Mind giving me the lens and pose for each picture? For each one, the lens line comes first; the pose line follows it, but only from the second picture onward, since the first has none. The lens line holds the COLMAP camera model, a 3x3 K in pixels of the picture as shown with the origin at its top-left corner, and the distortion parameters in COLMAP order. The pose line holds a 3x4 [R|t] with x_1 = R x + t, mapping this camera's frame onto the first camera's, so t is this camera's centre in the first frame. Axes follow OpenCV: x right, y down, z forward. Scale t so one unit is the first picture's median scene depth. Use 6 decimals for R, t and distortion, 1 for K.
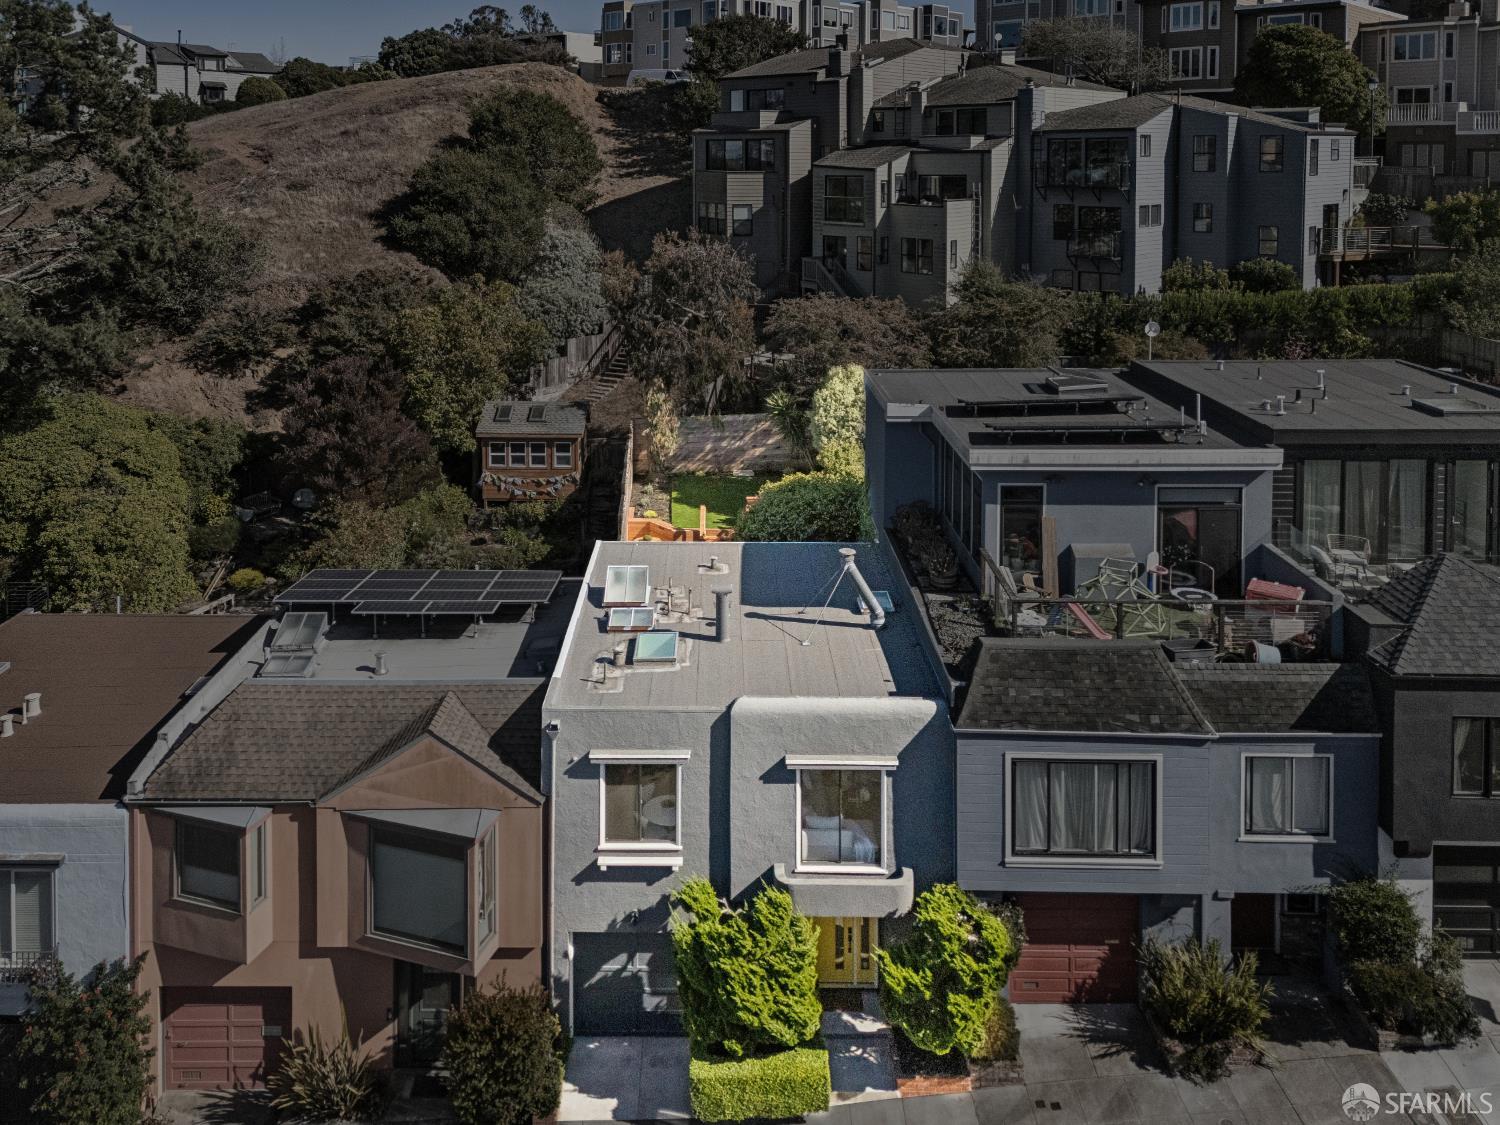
lens RADIAL K [[1204.1, 0, 714.4], [0, 1204.1, 255.6], [0, 0, 1]] dist [0.036565, -0.011334]
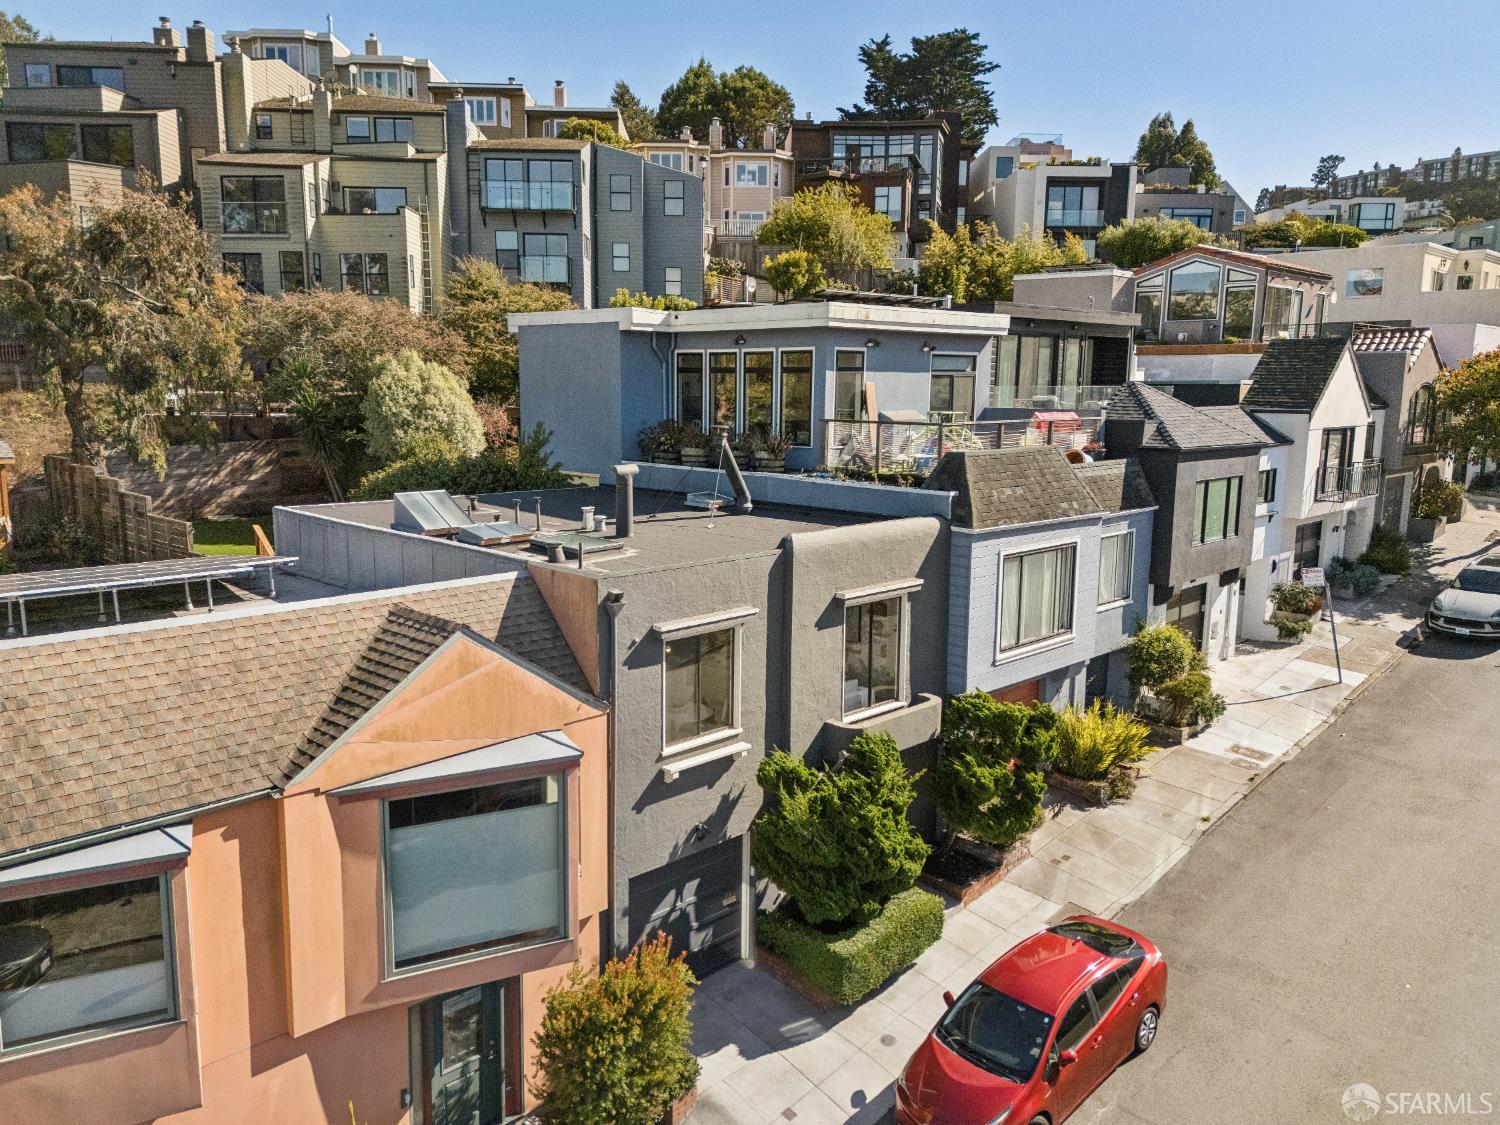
lens RADIAL K [[1101.6, 0, 743.0], [0, 1101.6, 566.6], [0, 0, 1]] dist [0.073089, -0.065928]
pose [[0.700958, -0.111004, 0.704511, -0.527283], [0.047266, 0.992872, 0.109412, 0.305014], [-0.711634, -0.043394, 0.701209, 0.501340]]
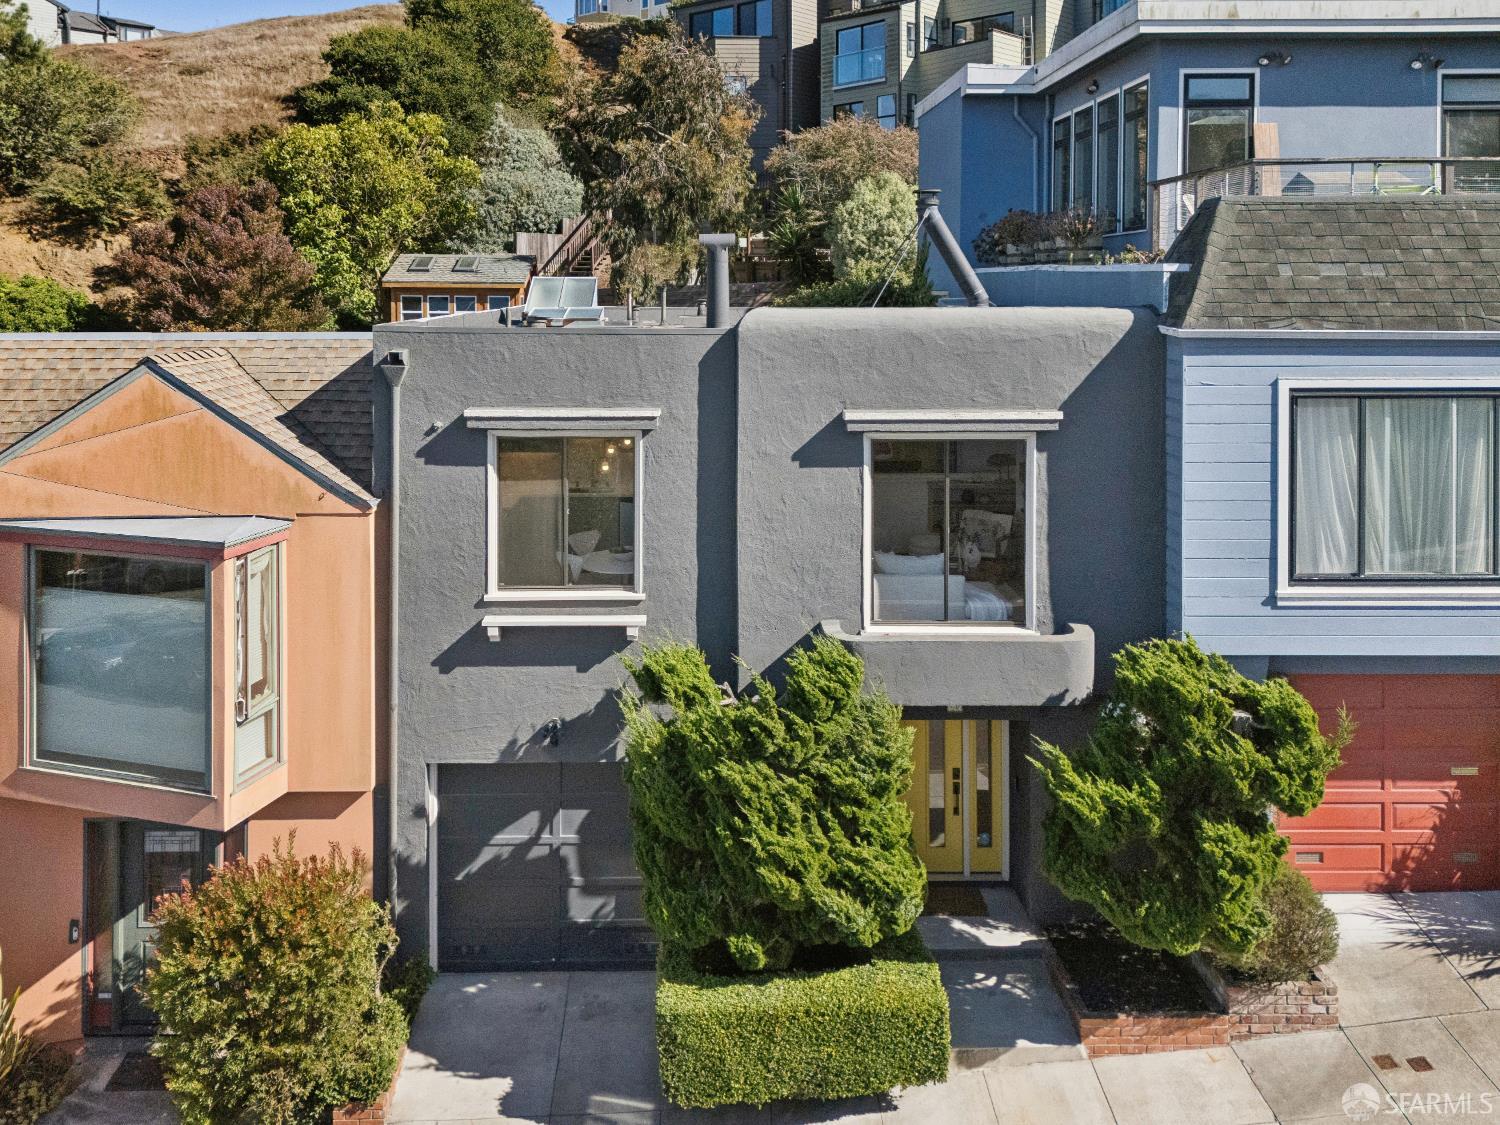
lens RADIAL K [[1195.9, 0, 723.0], [0, 1195.9, 328.3], [0, 0, 1]] dist [0.014227, 0.012292]
pose [[0.999782, -0.000861, 0.020883, -0.003493], [0.001734, 0.999123, -0.041825, 0.397333], [-0.020828, 0.041852, 0.998907, 0.484868]]
